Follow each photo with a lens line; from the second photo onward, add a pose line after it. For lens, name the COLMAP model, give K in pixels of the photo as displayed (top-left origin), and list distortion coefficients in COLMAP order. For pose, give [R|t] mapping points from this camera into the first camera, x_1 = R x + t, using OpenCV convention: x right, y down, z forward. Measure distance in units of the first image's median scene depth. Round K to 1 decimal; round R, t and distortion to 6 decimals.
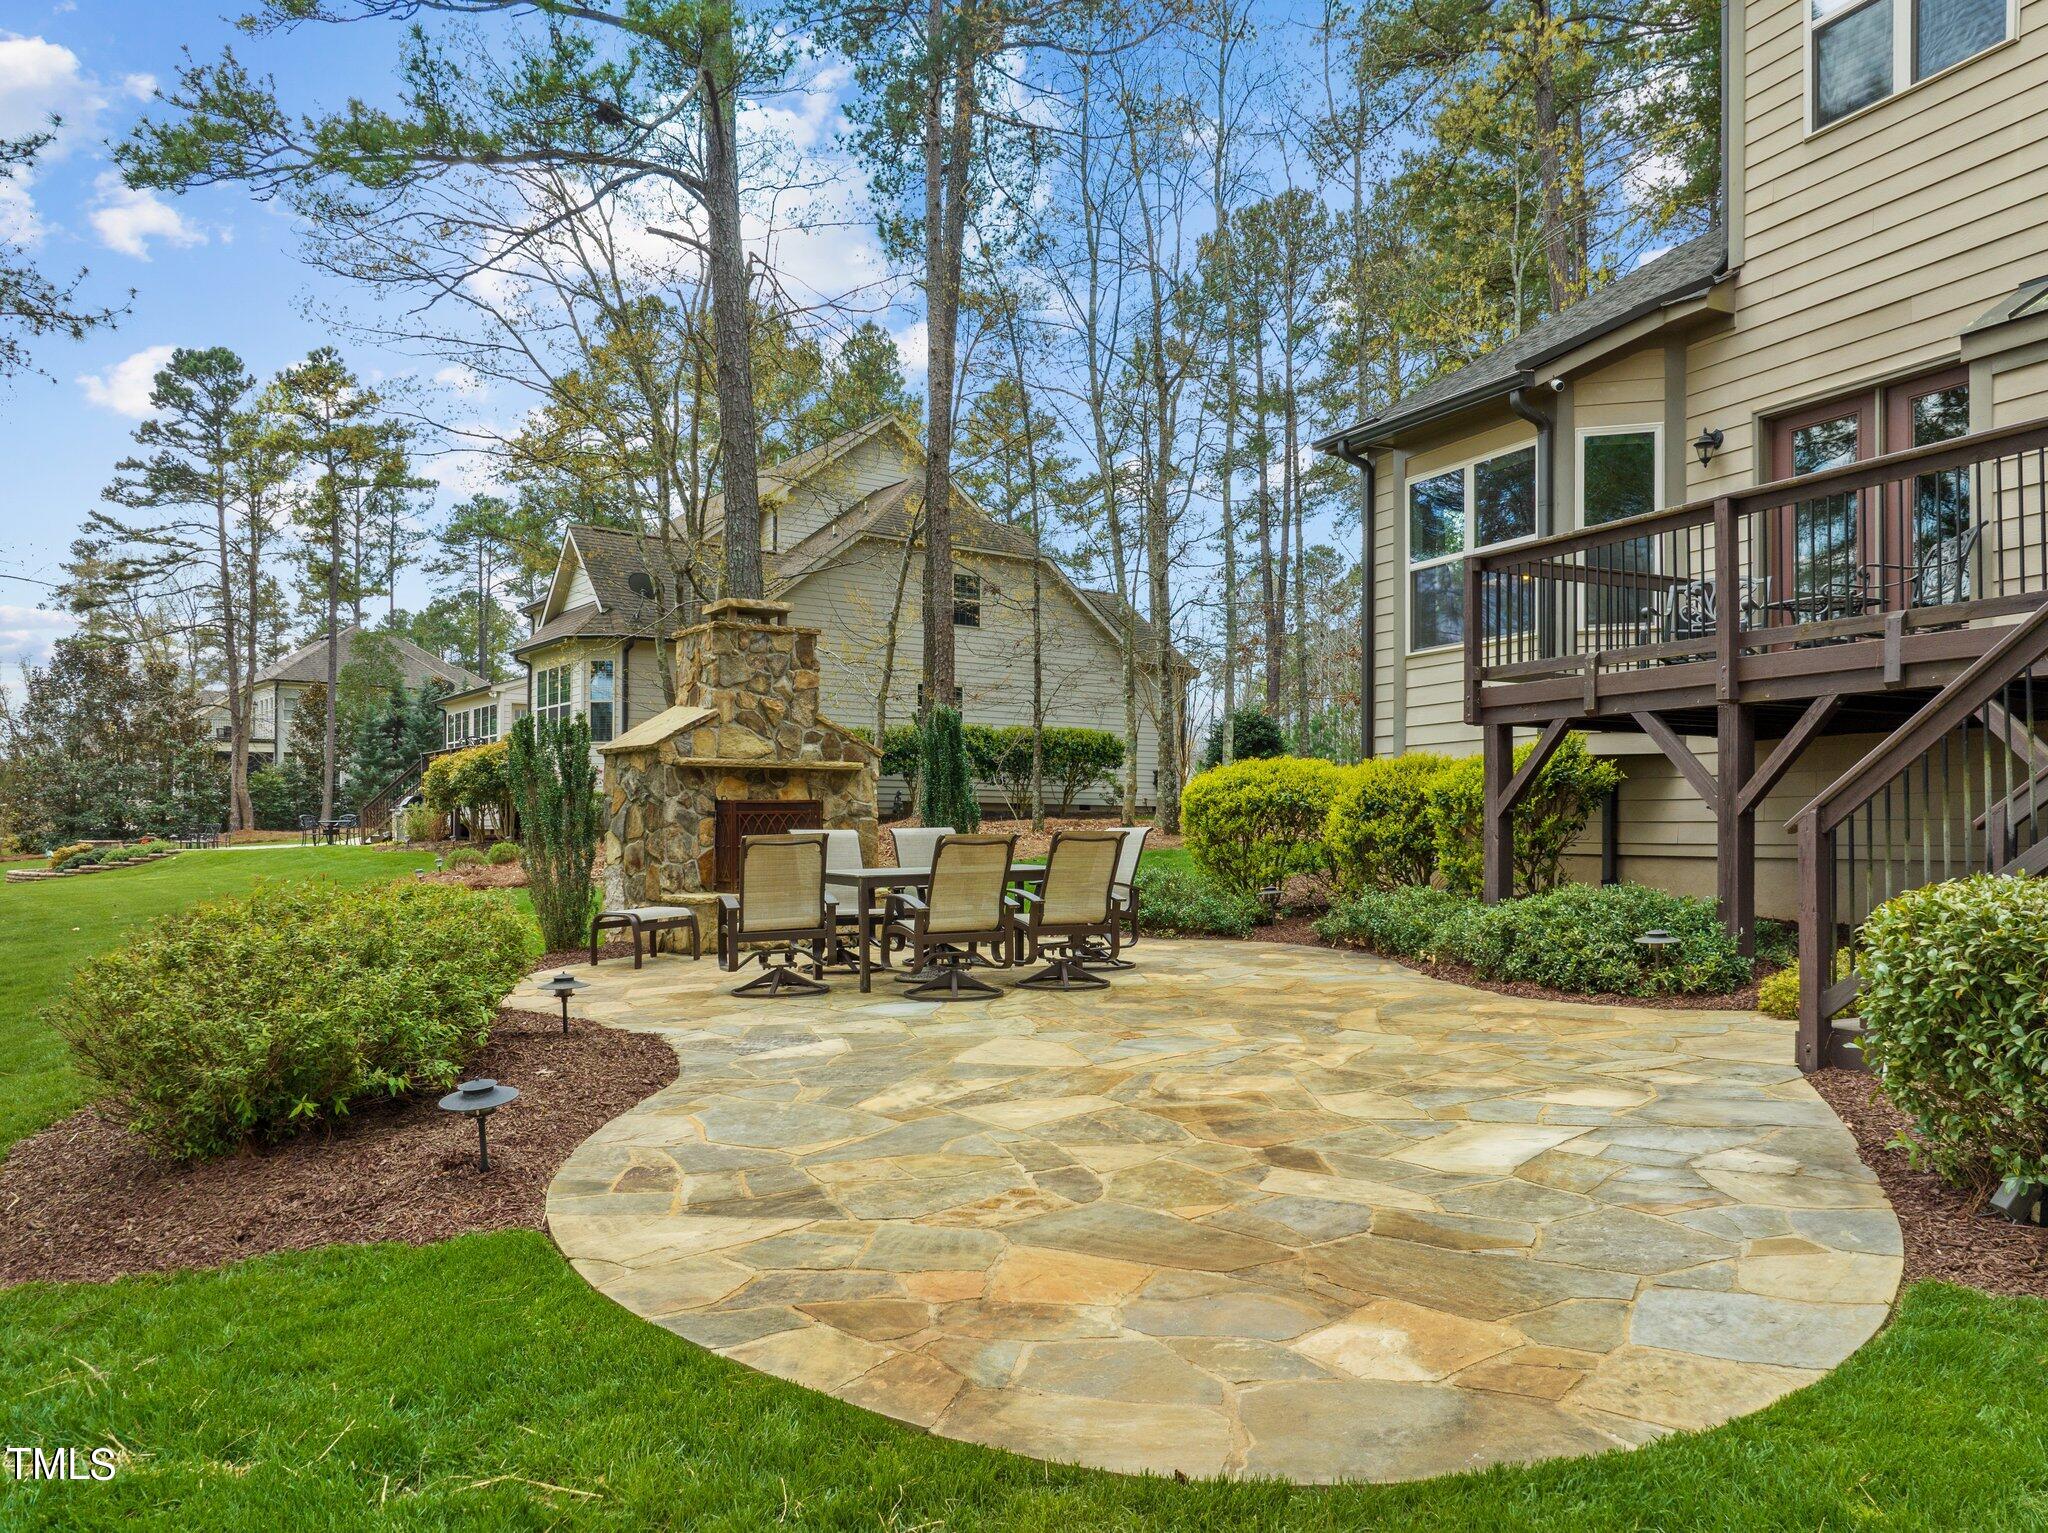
lens RADIAL K [[1454.5, 0, 989.4], [0, 1454.5, 847.7], [0, 0, 1]] dist [-0.057047, 0.035441]
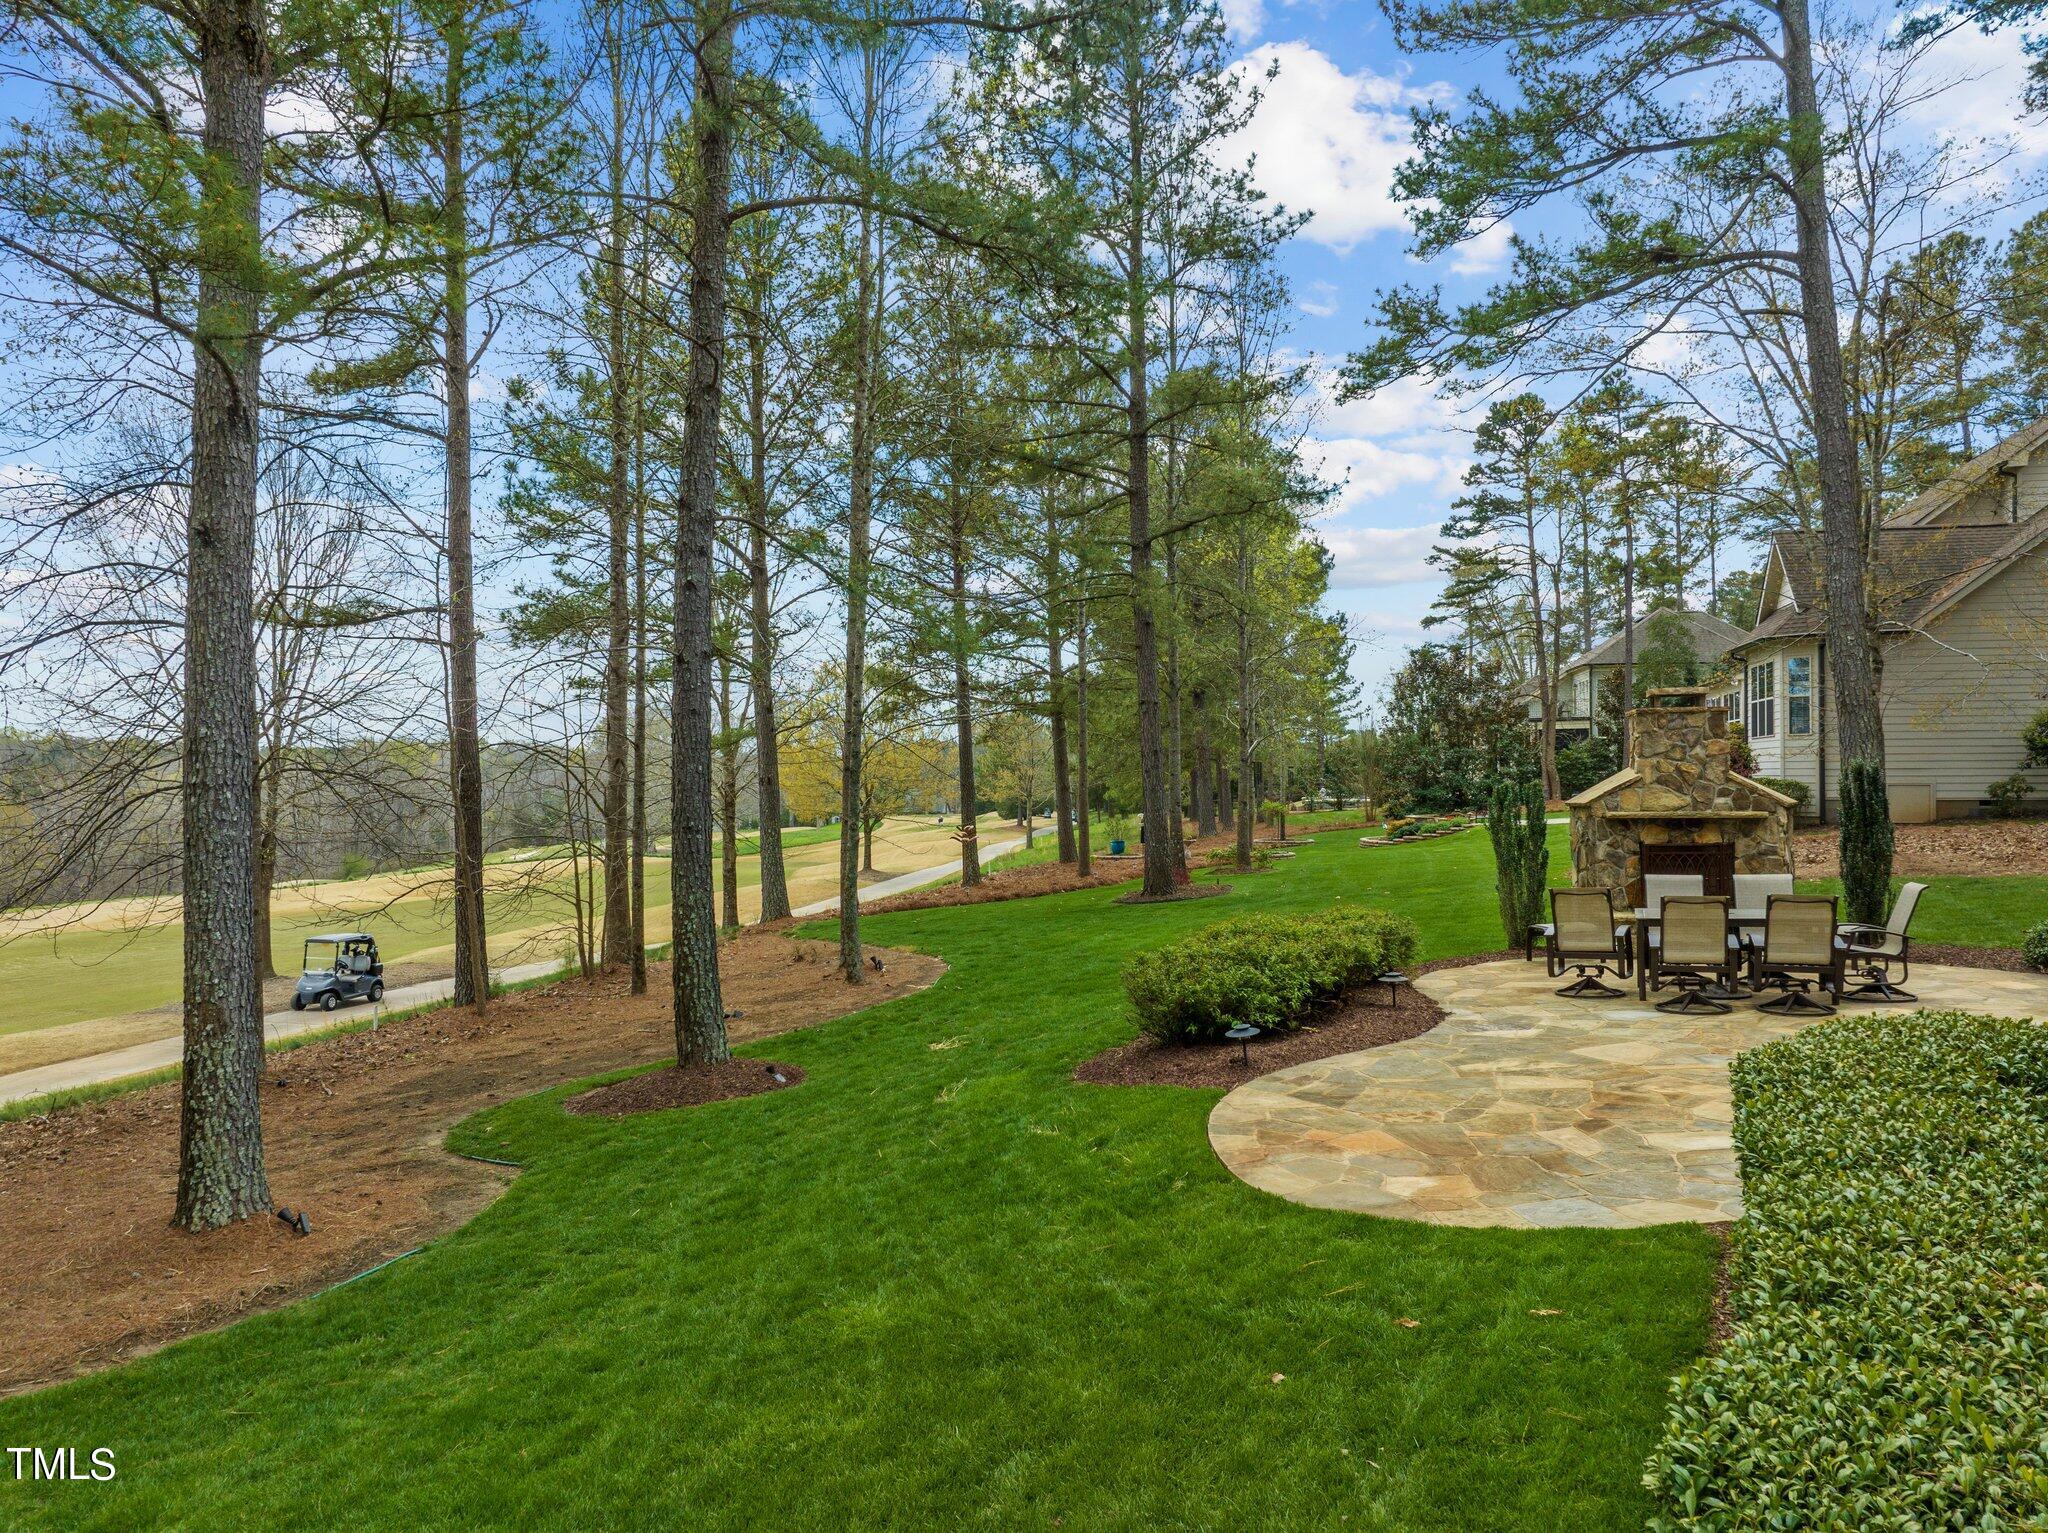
lens RADIAL K [[1454.5, 0, 1026.5], [0, 1454.5, 773.0], [0, 0, 1]] dist [-0.057047, 0.035441]
pose [[0.626866, -0.011135, -0.779047, 0.134576], [0.003093, 0.999926, -0.011804, -0.022766], [0.779121, 0.004990, 0.626854, -0.074197]]
